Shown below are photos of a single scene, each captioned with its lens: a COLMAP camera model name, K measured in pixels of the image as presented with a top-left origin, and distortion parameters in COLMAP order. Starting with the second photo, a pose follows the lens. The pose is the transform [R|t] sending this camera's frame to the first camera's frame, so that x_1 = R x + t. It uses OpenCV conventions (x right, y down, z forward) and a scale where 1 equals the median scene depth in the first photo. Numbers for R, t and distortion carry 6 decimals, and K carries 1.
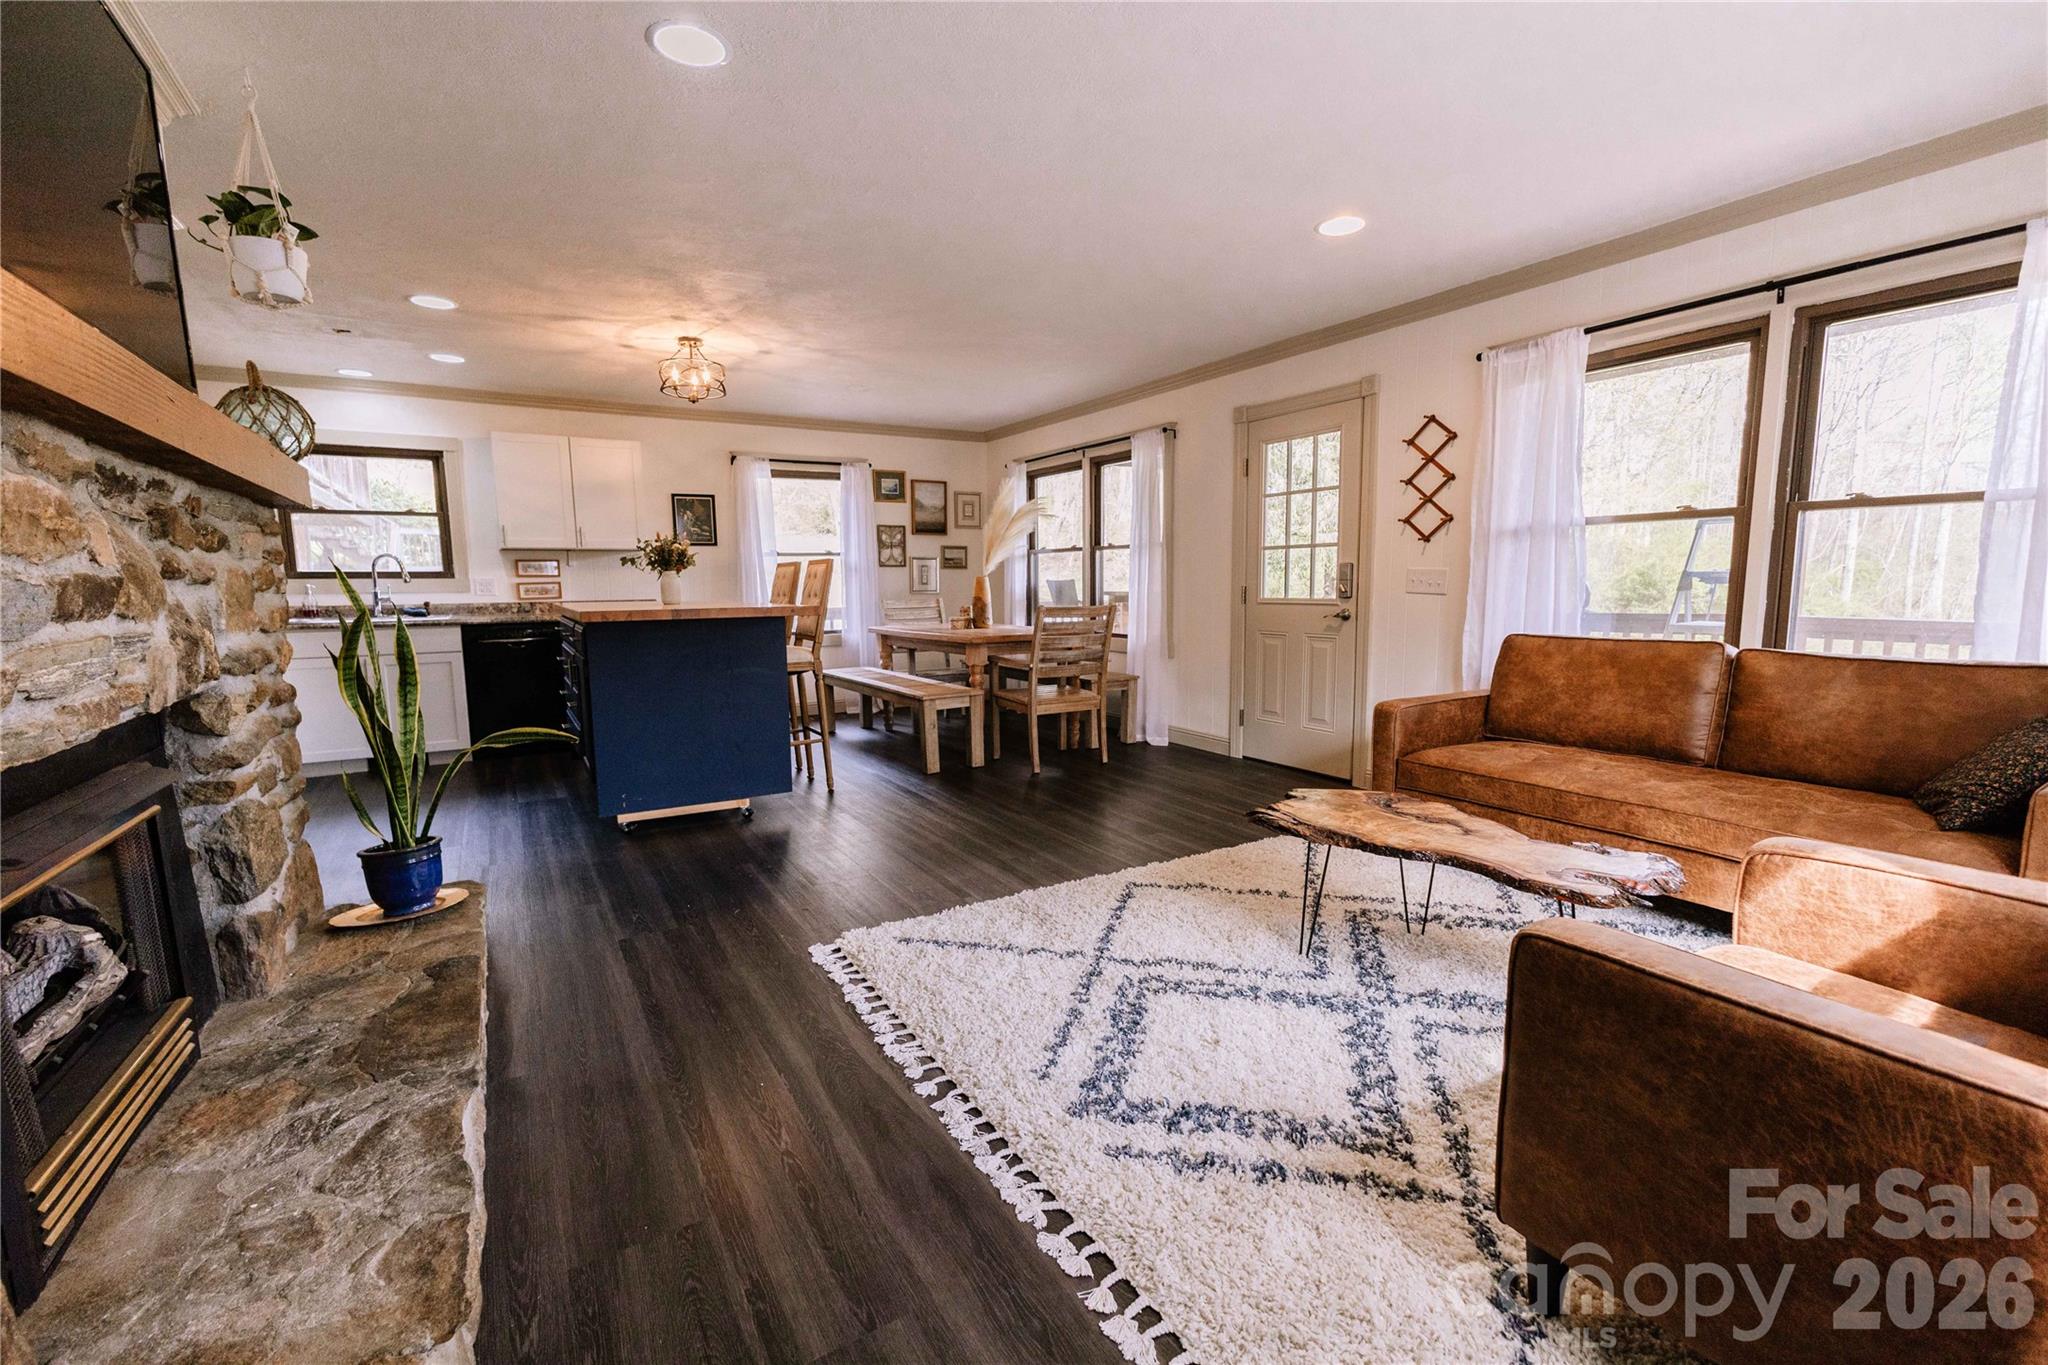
lens RADIAL K [[859.3, 0, 1024.9], [0, 859.3, 693.7], [0, 0, 1]] dist [0.013035, -0.000142]
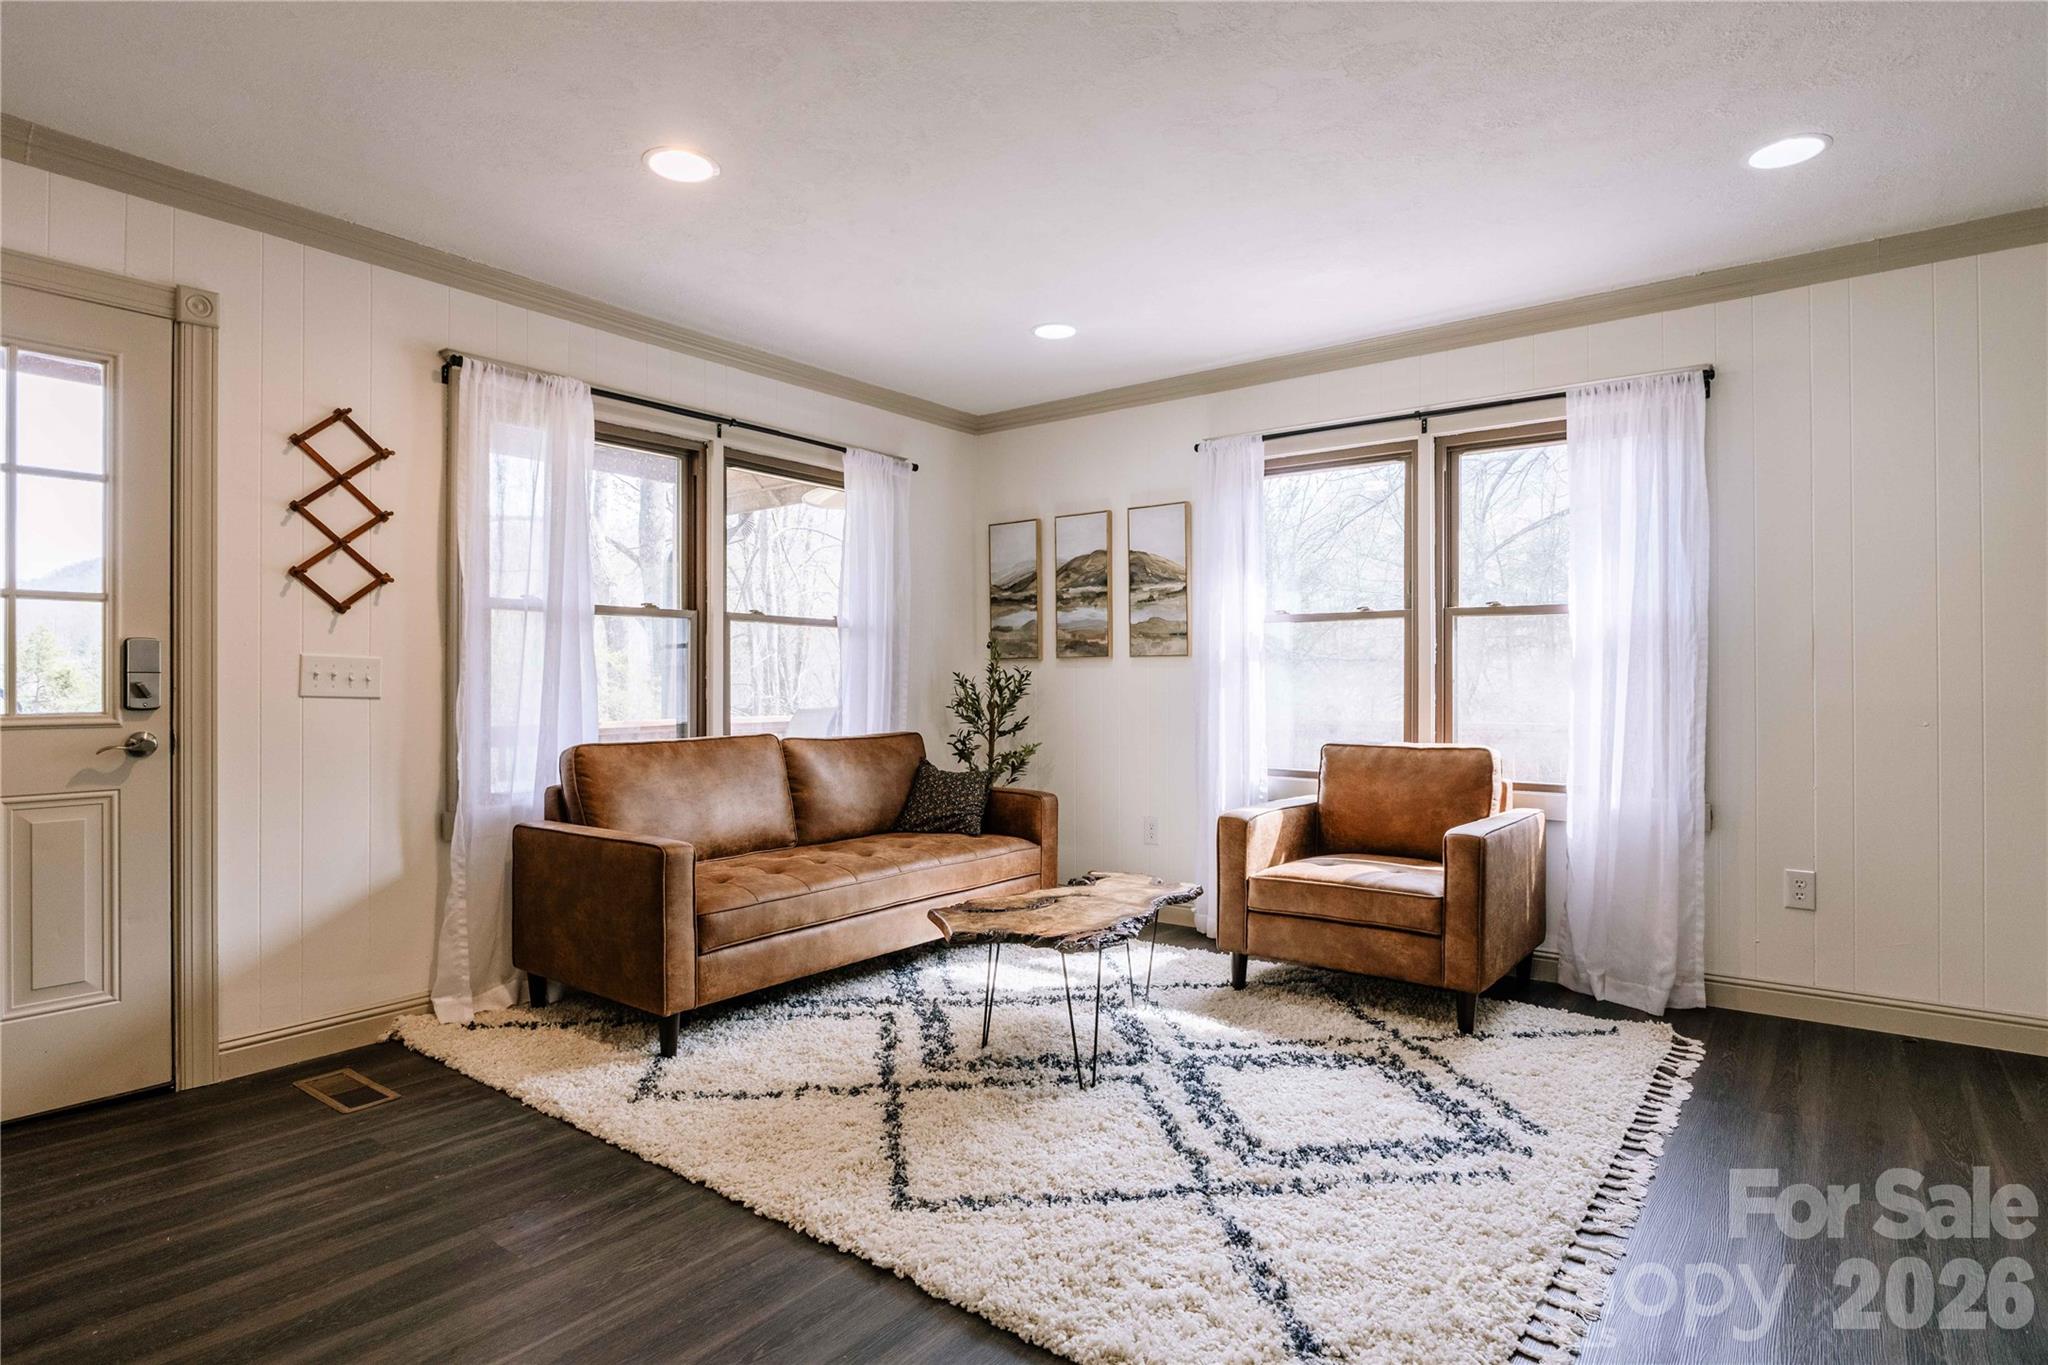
lens RADIAL K [[1077.7, 0, 1020.5], [0, 1077.7, 679.5], [0, 0, 1]] dist [-0.002260, 0.000212]
pose [[-0.367896, 0.019367, 0.929665, -0.317372], [0.130721, 0.990932, 0.031087, -0.070632], [-0.920633, 0.132963, -0.367092, 0.656235]]
